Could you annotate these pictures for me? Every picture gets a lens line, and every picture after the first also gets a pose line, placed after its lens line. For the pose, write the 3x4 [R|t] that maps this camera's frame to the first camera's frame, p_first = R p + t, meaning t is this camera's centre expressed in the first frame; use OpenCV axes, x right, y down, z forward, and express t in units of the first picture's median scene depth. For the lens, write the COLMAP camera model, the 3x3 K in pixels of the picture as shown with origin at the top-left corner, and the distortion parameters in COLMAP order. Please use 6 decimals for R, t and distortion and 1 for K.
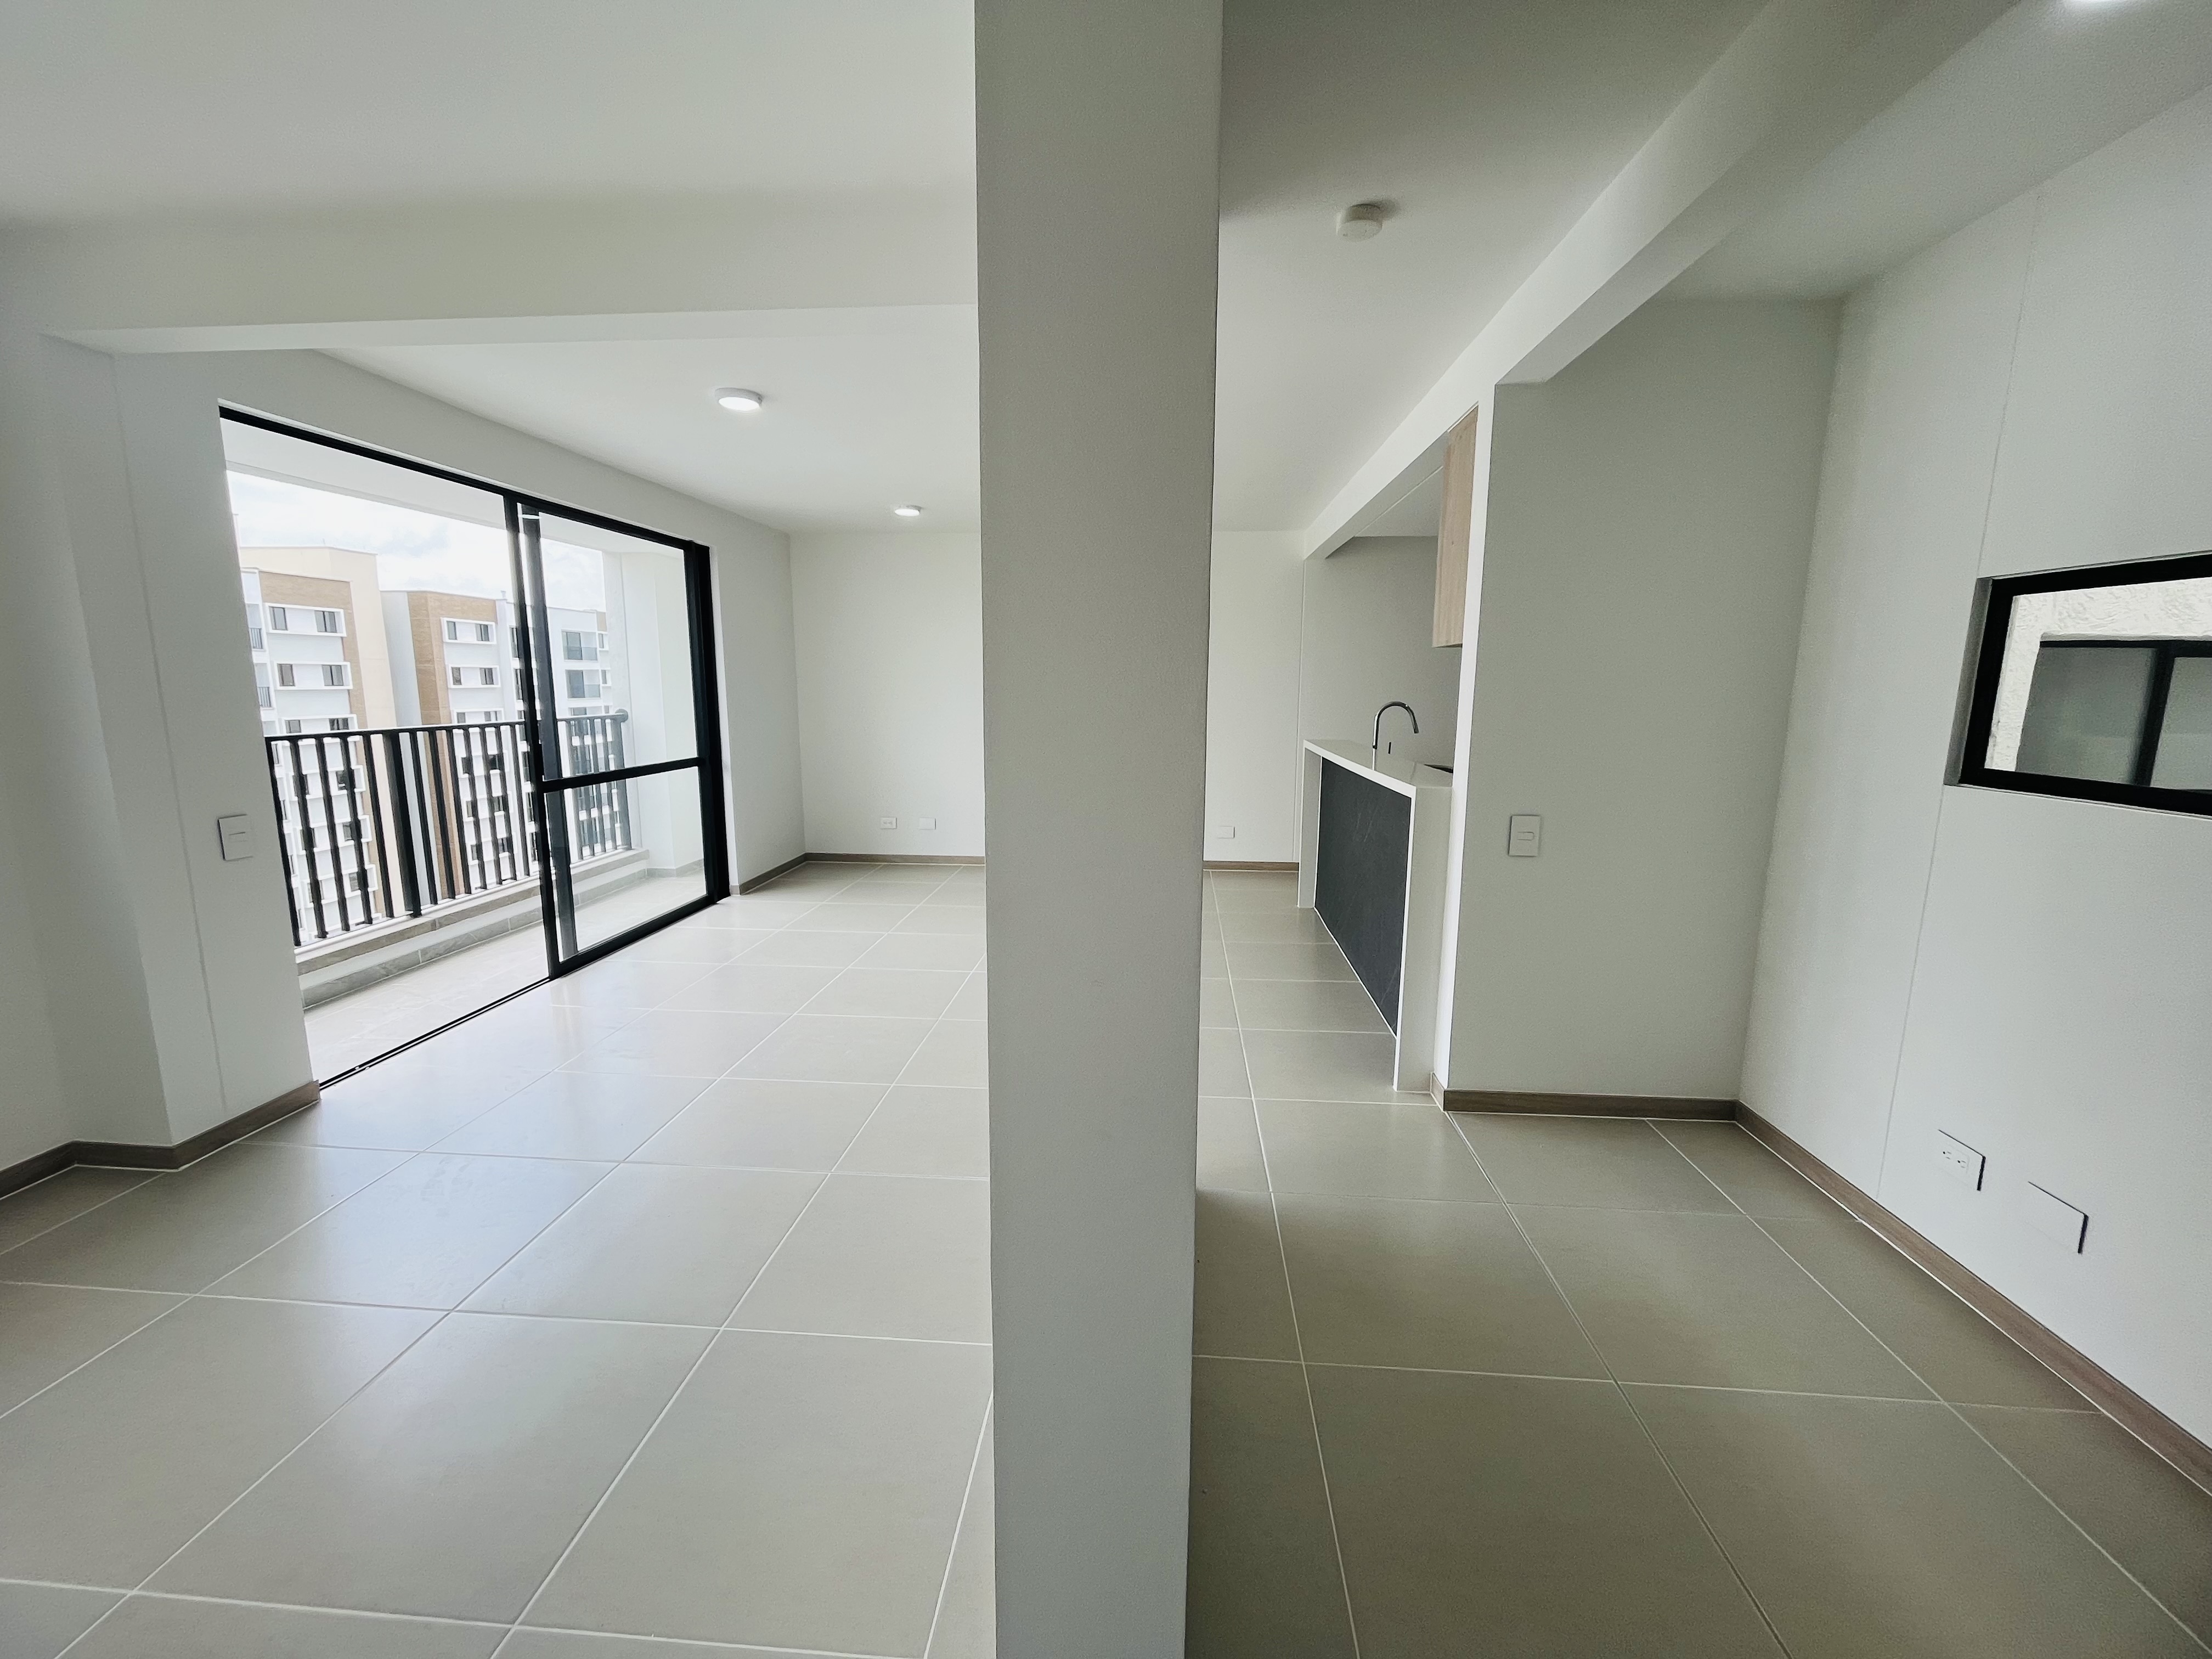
lens RADIAL K [[891.3, 0, 1113.3], [0, 891.3, 825.0], [0, 0, 1]] dist [-0.000385, -0.001718]
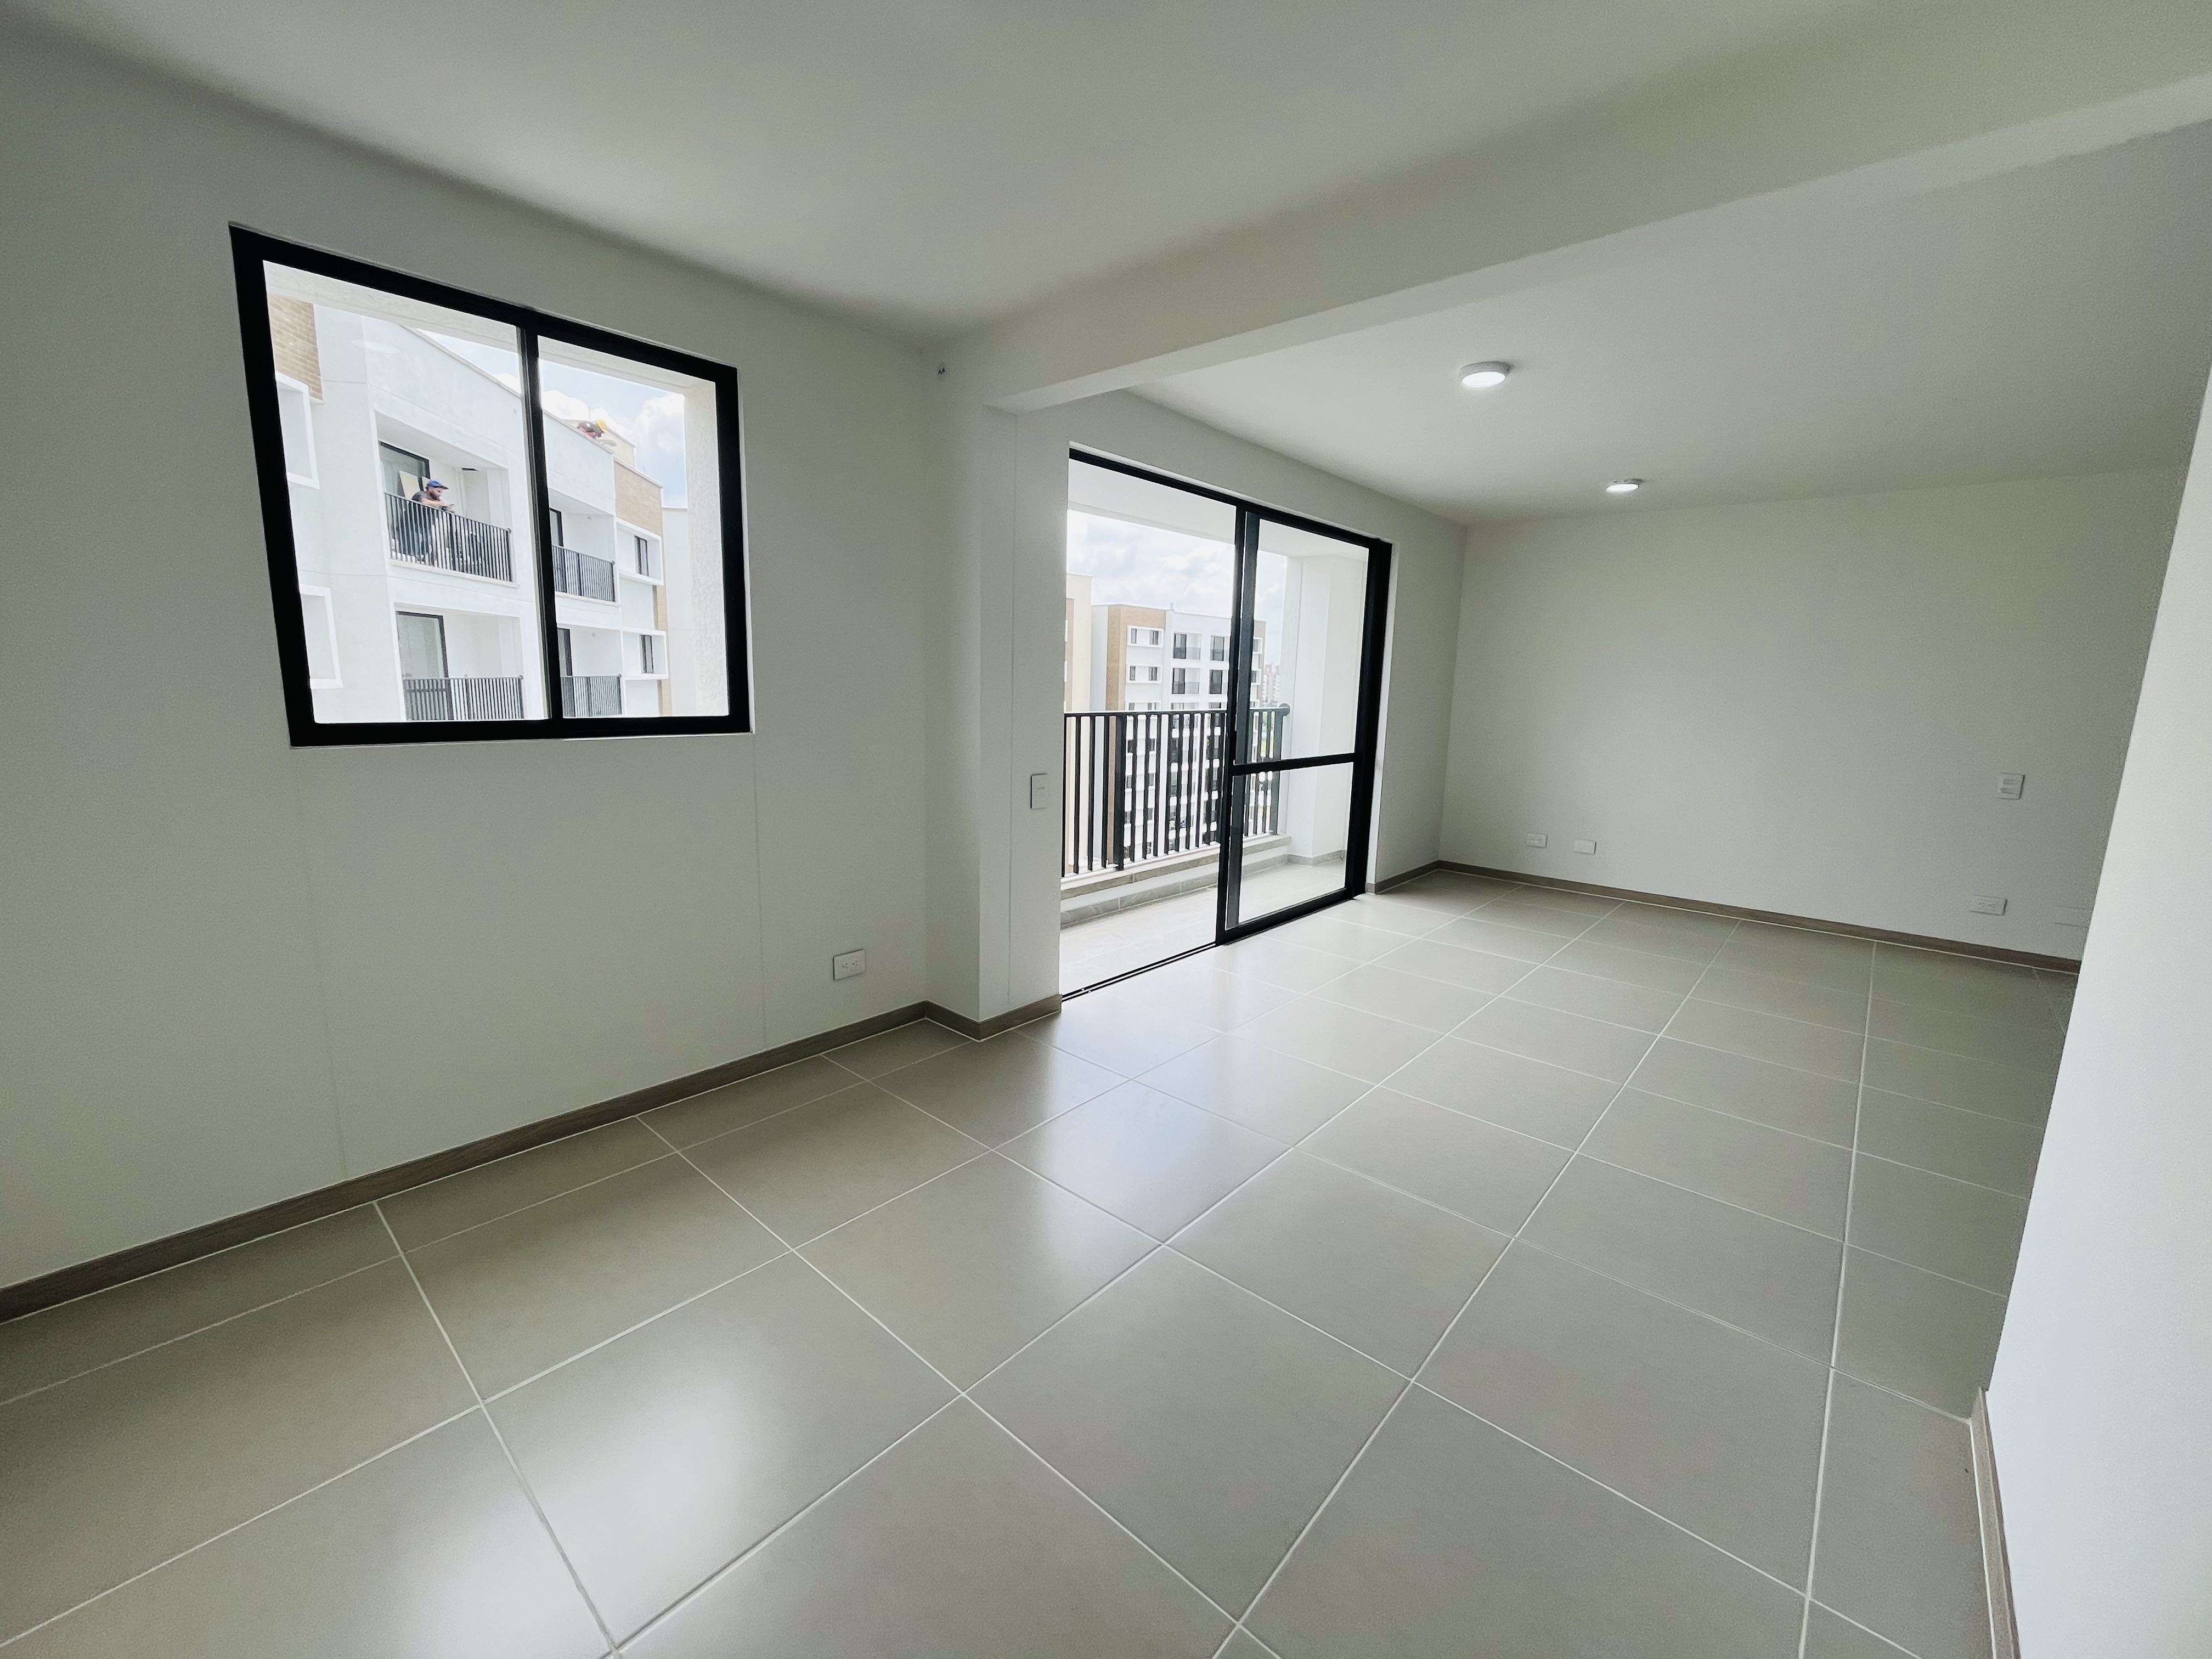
lens RADIAL K [[891.3, 0, 1107.1], [0, 891.3, 826.3], [0, 0, 1]] dist [-0.000385, -0.001718]
pose [[0.793918, 0.117814, -0.596502, -0.077840], [-0.118822, 0.992195, 0.037819, 0.001816], [0.596302, 0.040853, 0.801720, 0.023388]]
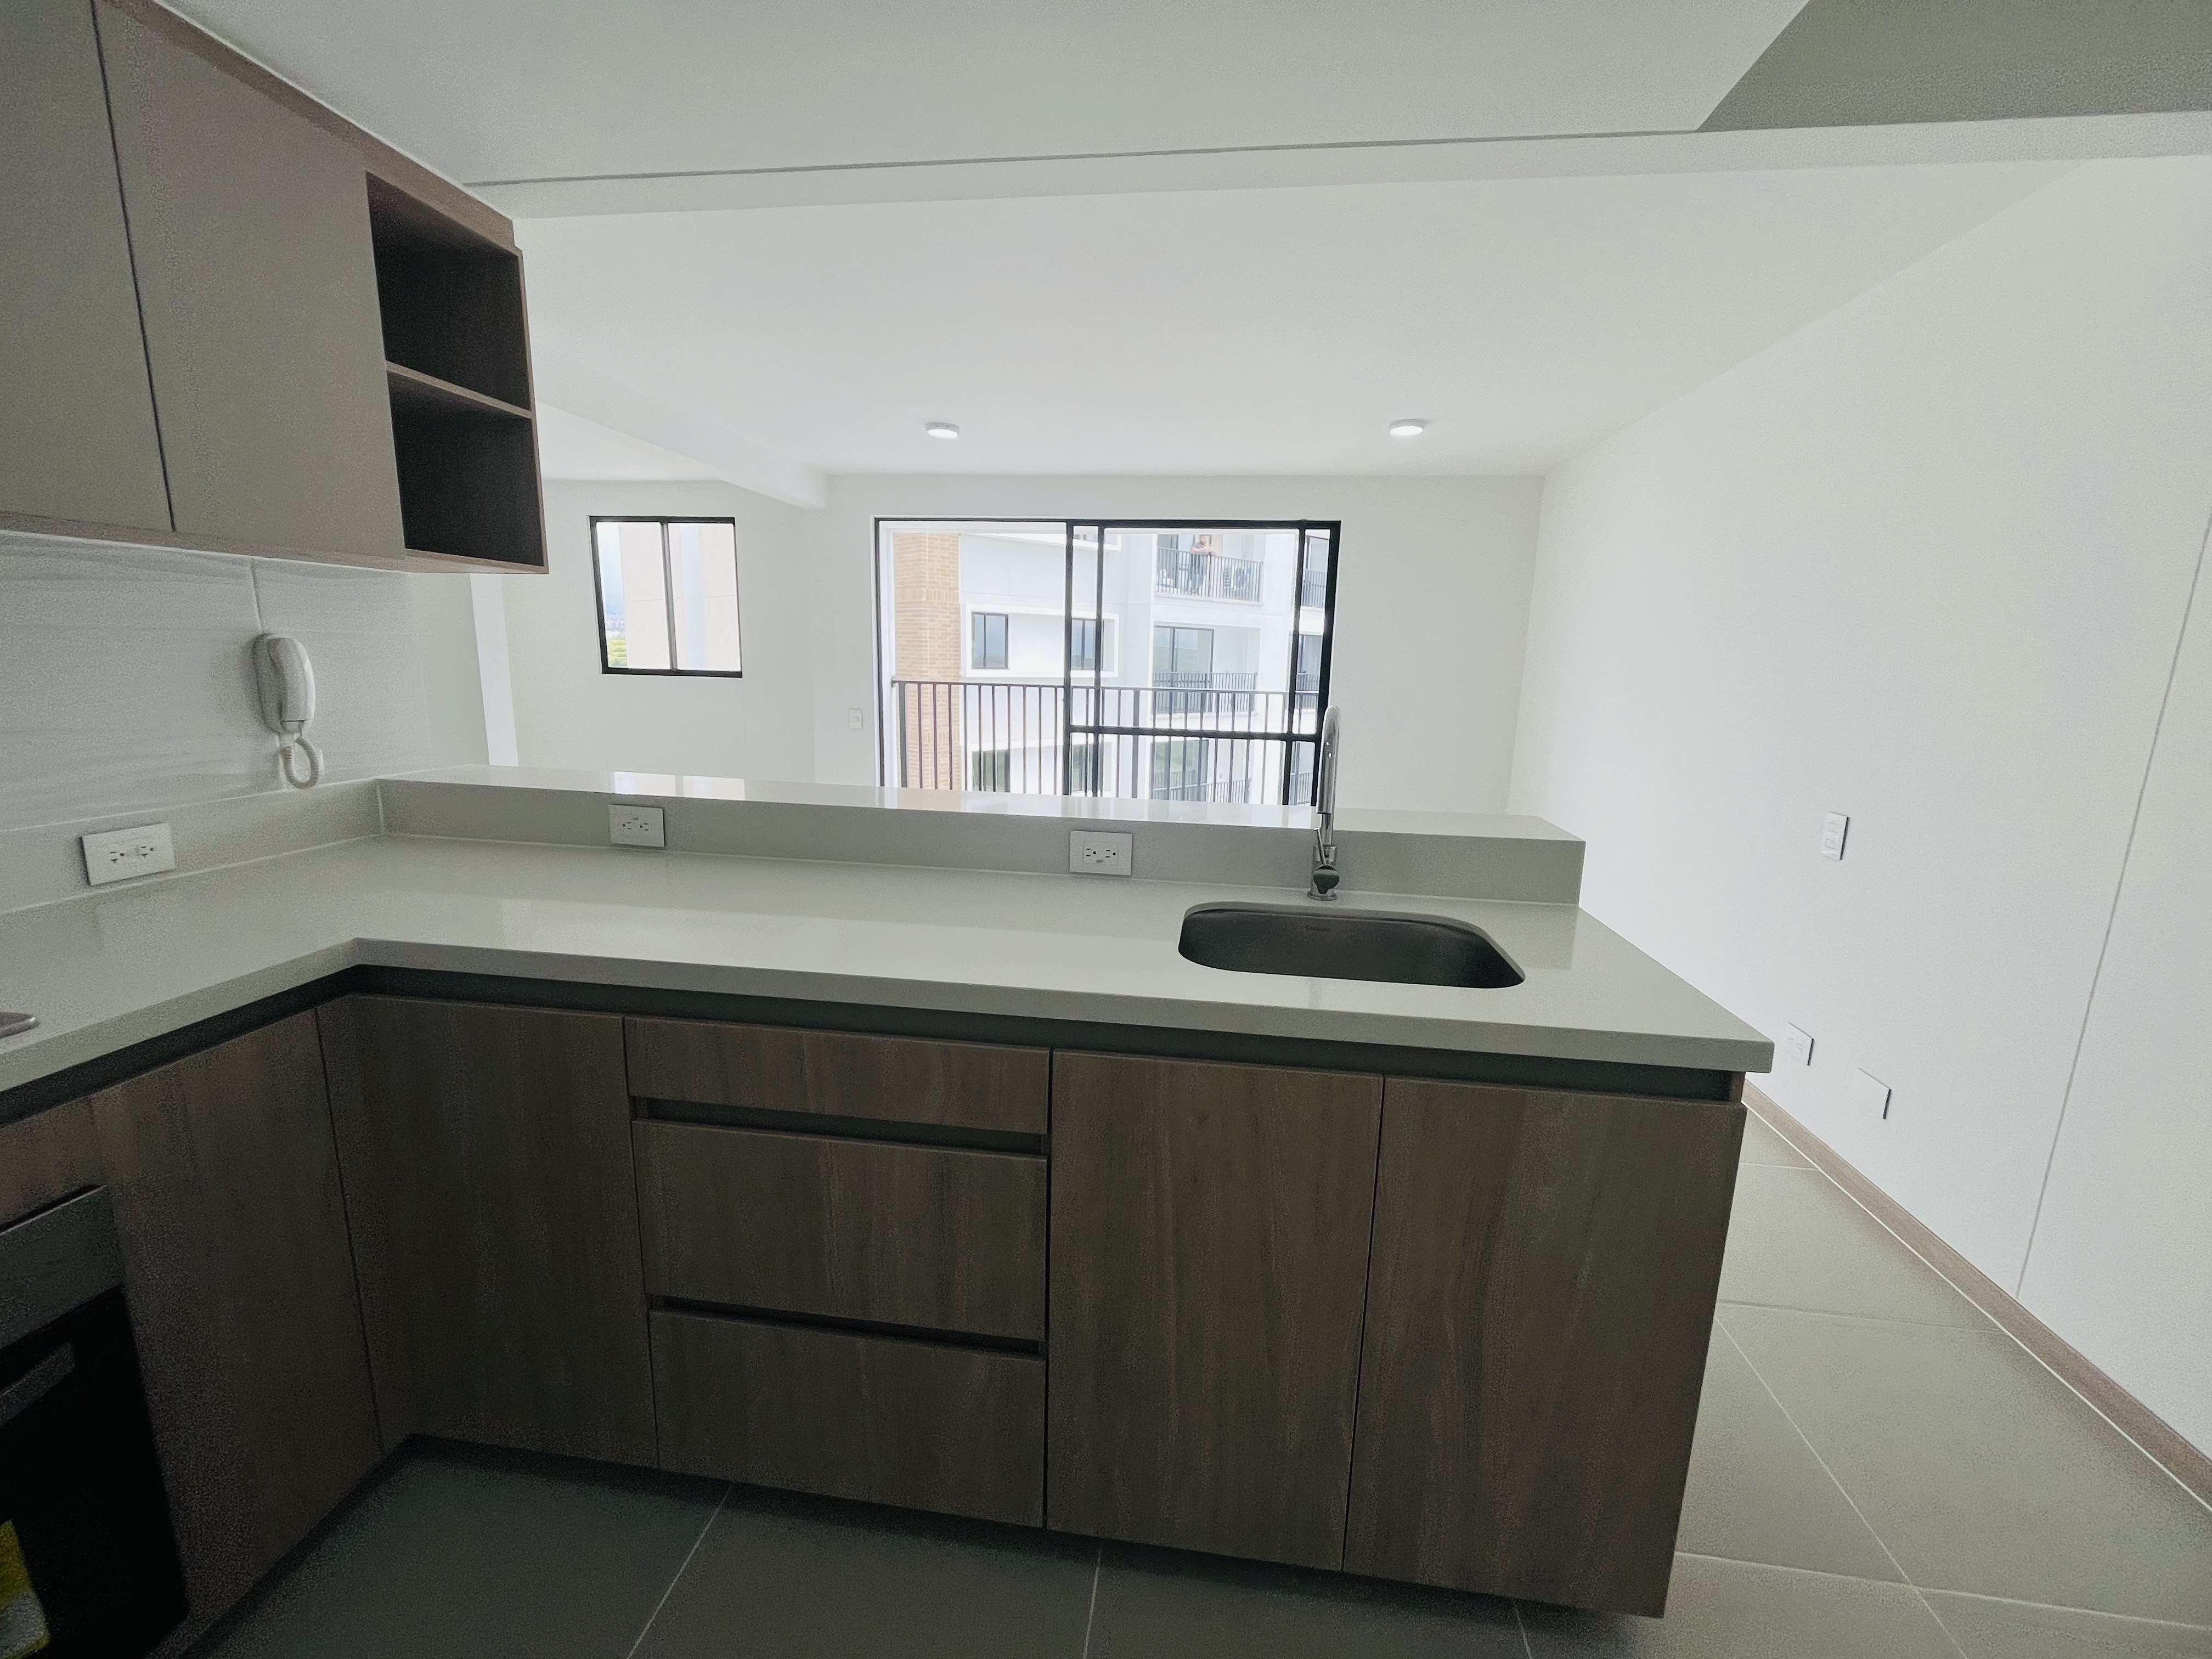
lens RADIAL K [[891.3, 0, 1104.9], [0, 891.3, 822.3], [0, 0, 1]] dist [-0.000385, -0.001718]
pose [[-0.063165, 0.177058, -0.982171, 0.680551], [-0.185323, 0.964939, 0.185870, -0.151635], [0.980645, 0.193760, -0.028137, 0.981187]]
